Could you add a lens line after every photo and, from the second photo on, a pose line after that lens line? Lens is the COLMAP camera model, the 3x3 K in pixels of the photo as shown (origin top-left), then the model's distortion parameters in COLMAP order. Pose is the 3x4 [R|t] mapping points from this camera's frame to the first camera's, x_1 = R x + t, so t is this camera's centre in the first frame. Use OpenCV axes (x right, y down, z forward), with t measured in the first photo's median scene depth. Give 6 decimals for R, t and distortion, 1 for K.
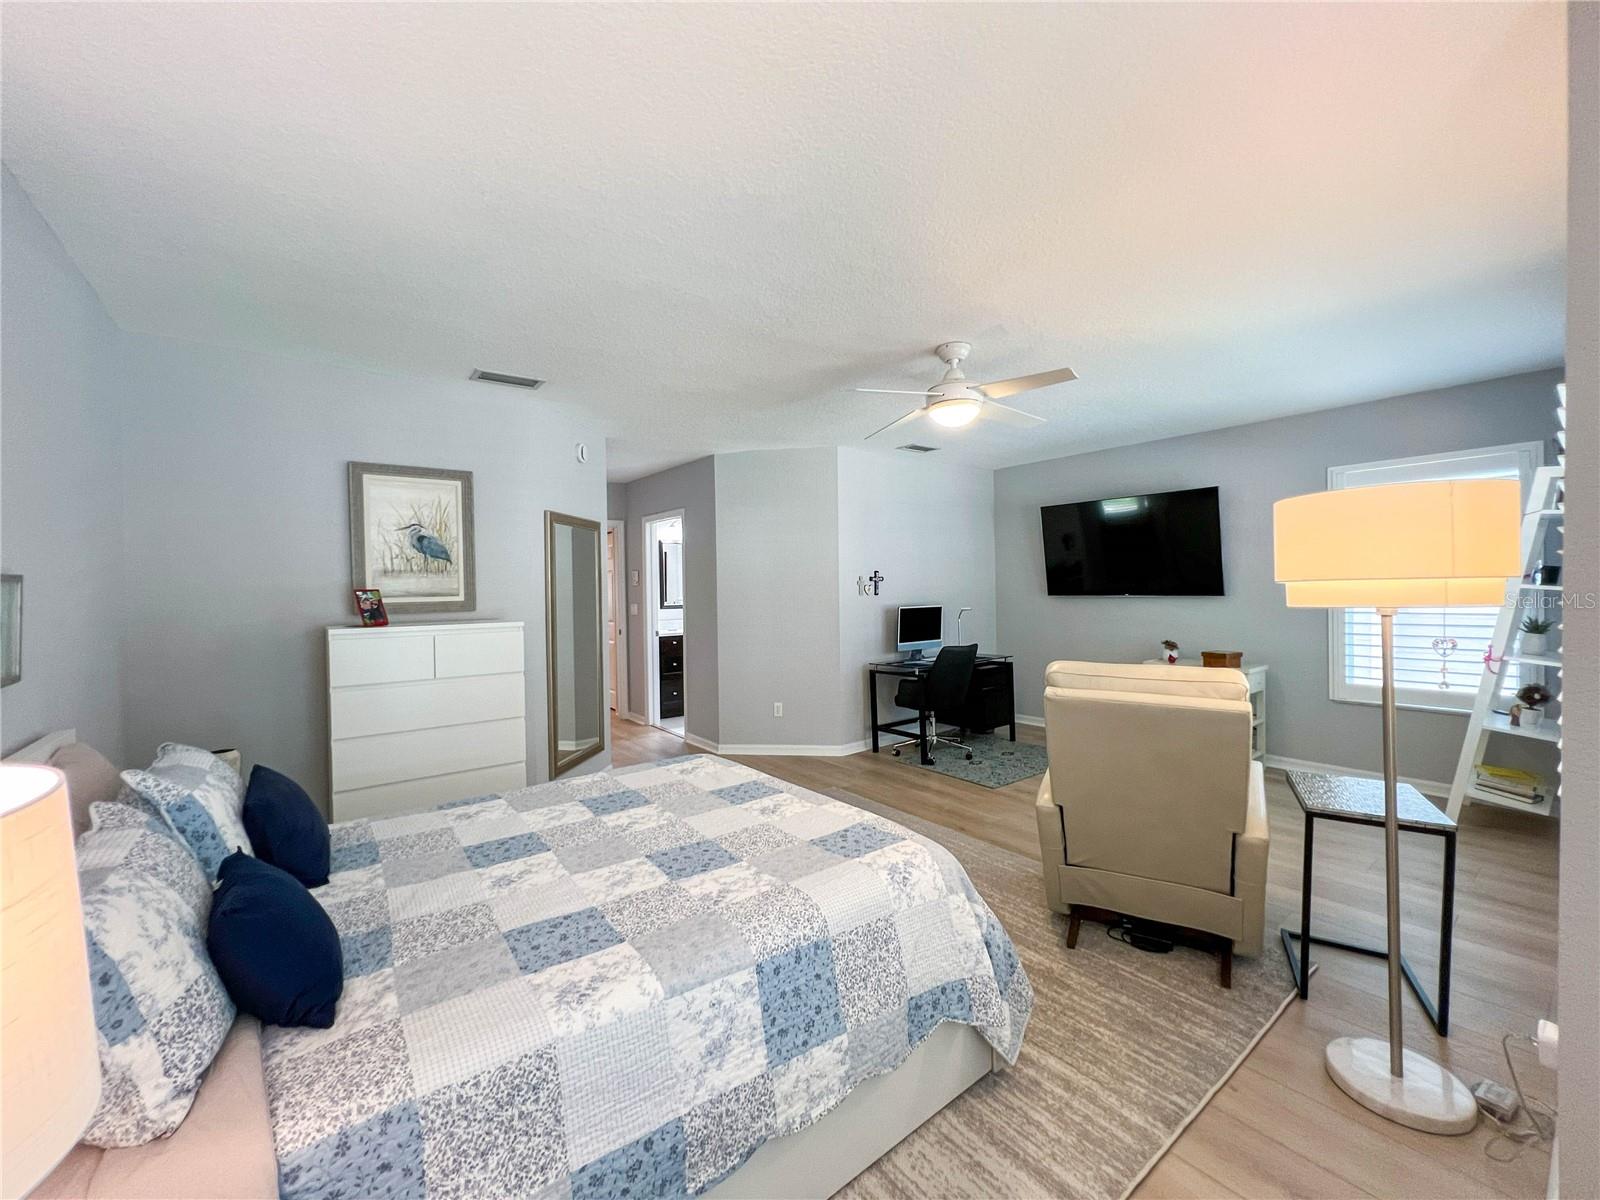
lens RADIAL K [[644.9, 0, 801.5], [0, 644.9, 593.9], [0, 0, 1]] dist [-0.003501, 0.000246]
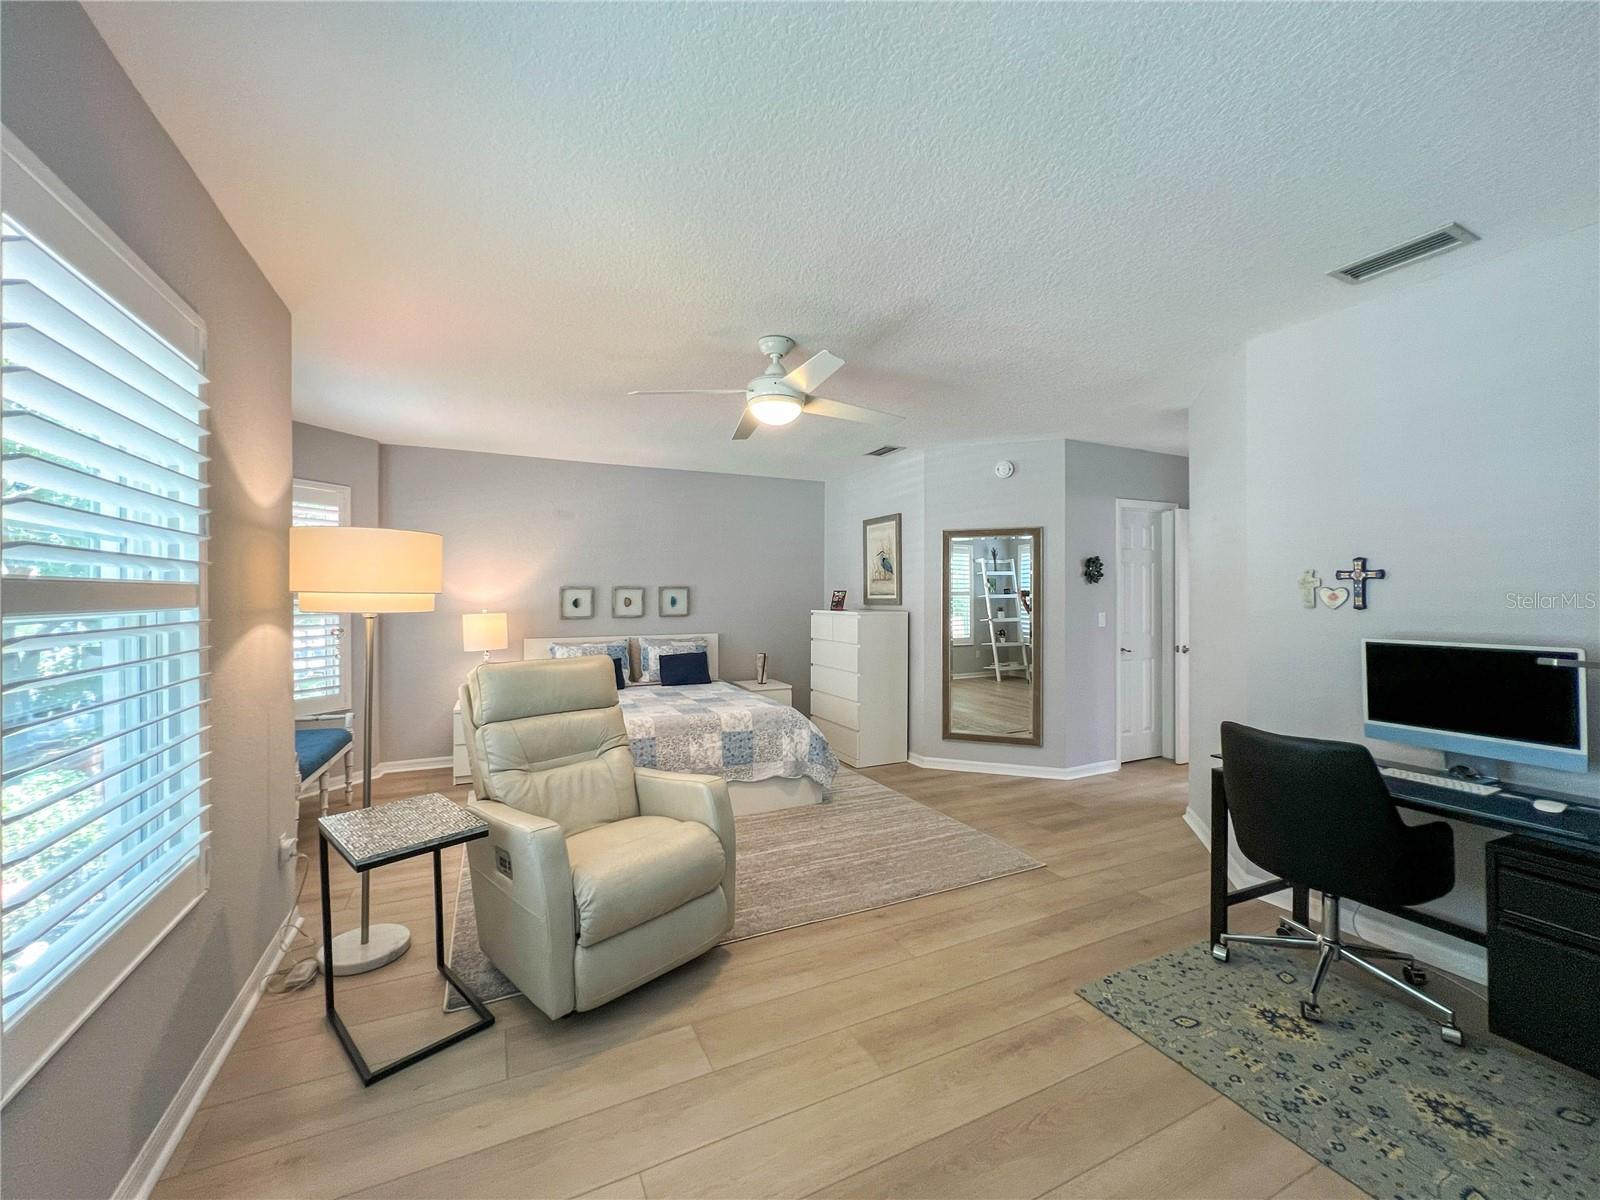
lens RADIAL K [[641.7, 0, 800.0], [0, 641.7, 600.0], [0, 0, 1]] dist [0.002642, 0.000309]
pose [[-0.205300, 0.023427, -0.978419, 0.680610], [-0.005434, 0.999671, 0.025076, -0.015133], [0.978684, 0.010465, -0.205105, 0.727211]]
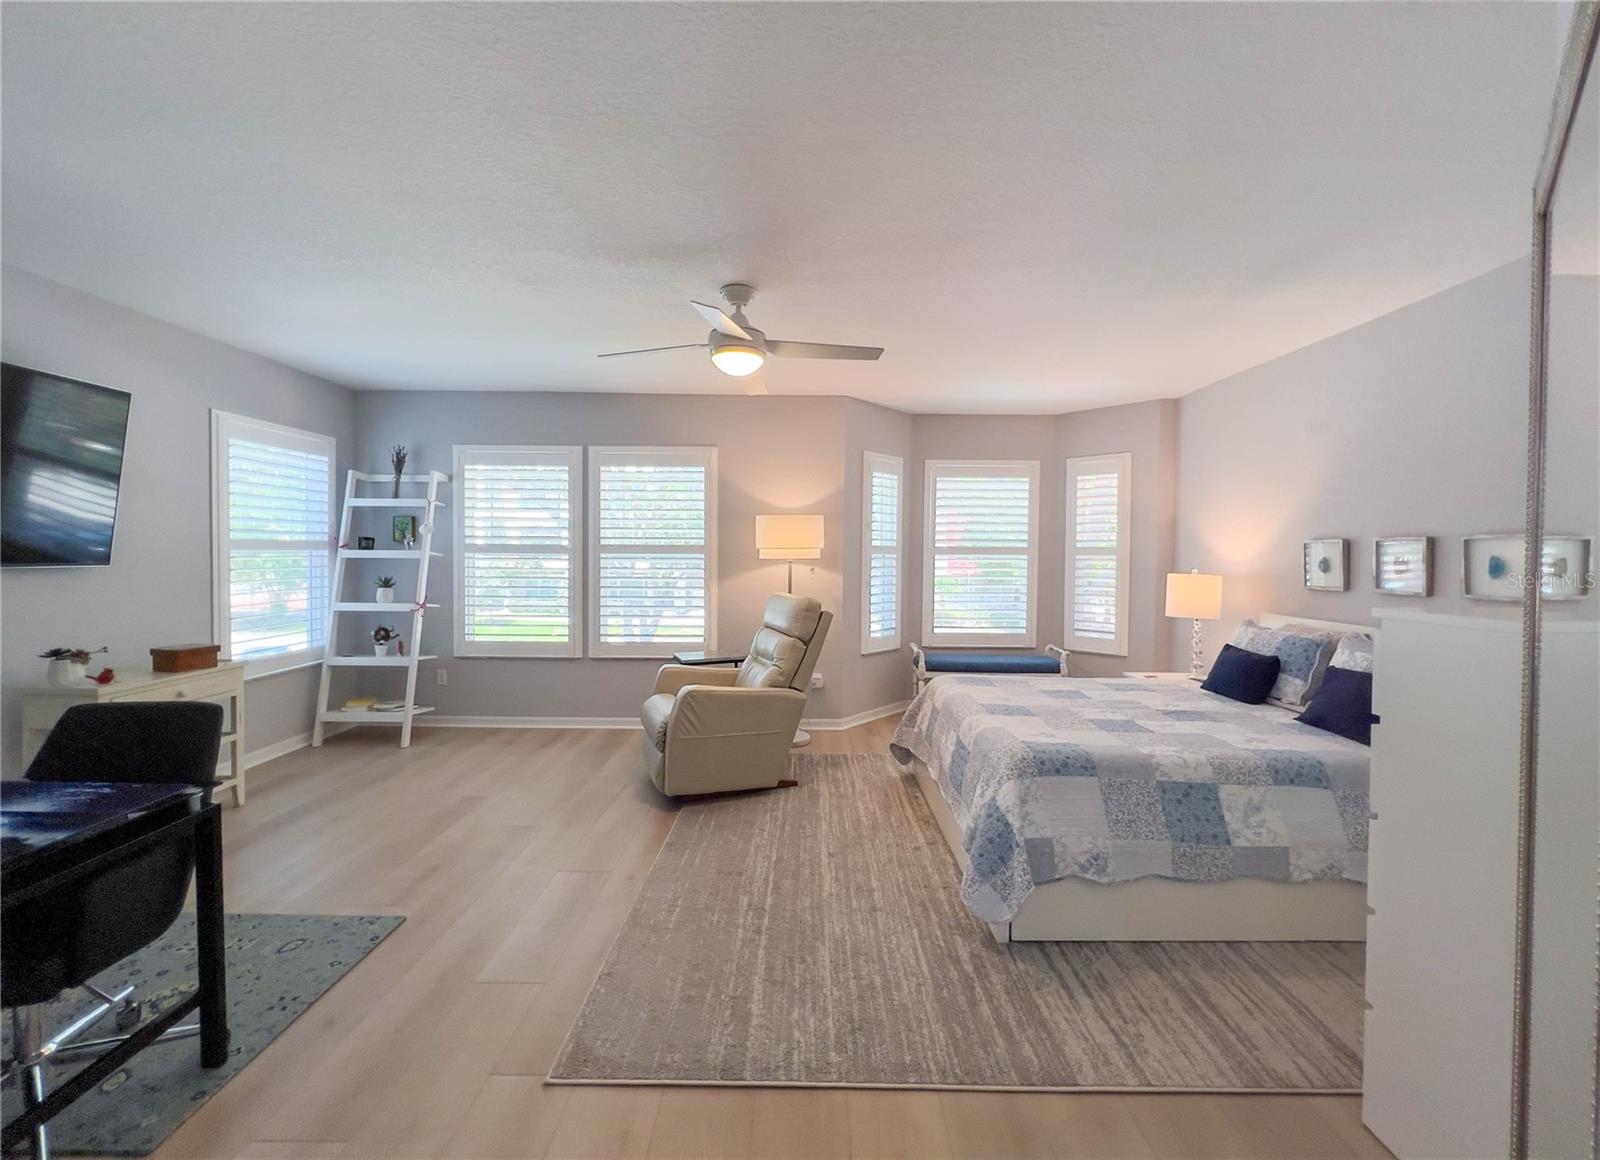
lens RADIAL K [[645.3, 0, 802.2], [0, 645.3, 562.6], [0, 0, 1]] dist [0.000593, 0.000037]
pose [[-0.790657, -0.000798, 0.612259, -0.242478], [0.011236, 0.999812, 0.015813, -0.001260], [-0.612157, 0.019382, -0.790499, 0.997143]]
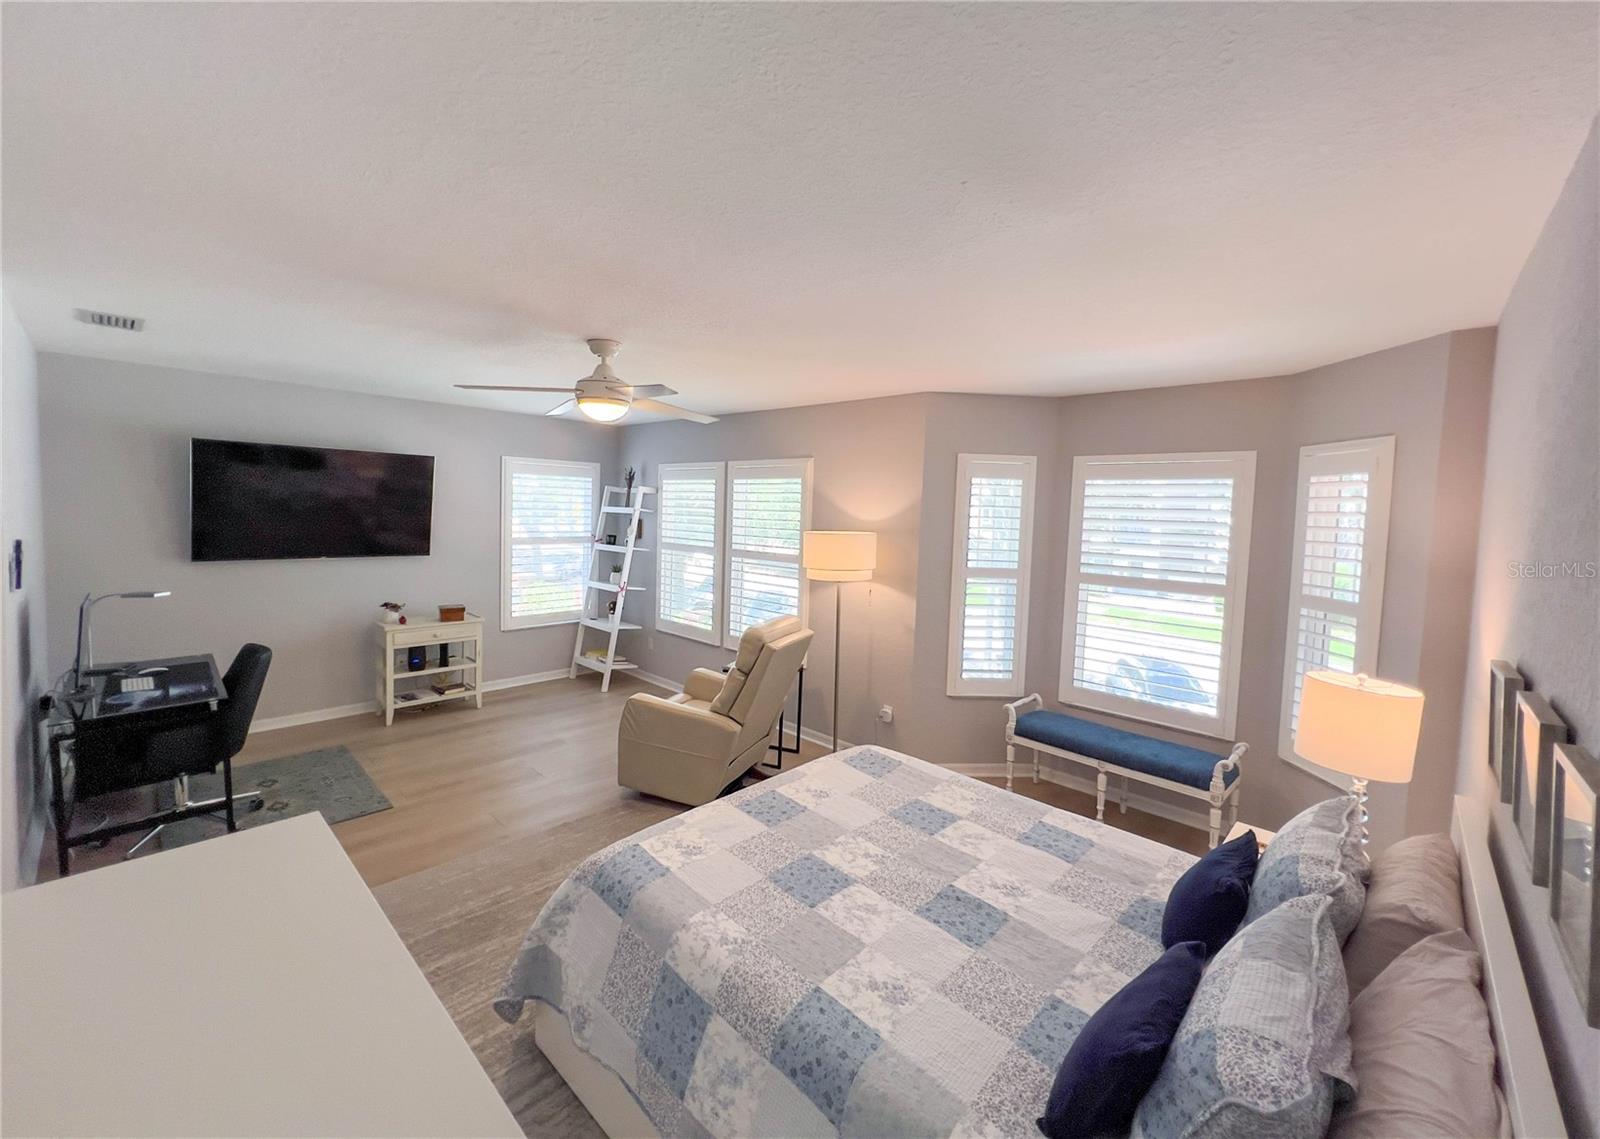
lens RADIAL K [[640.2, 0, 800.4], [0, 640.2, 541.9], [0, 0, 1]] dist [-0.002183, 0.000057]
pose [[-0.157598, -0.040485, 0.986673, -0.480918], [-0.019170, 0.999096, 0.037933, -0.067489], [-0.987317, -0.012937, -0.158231, 0.503081]]
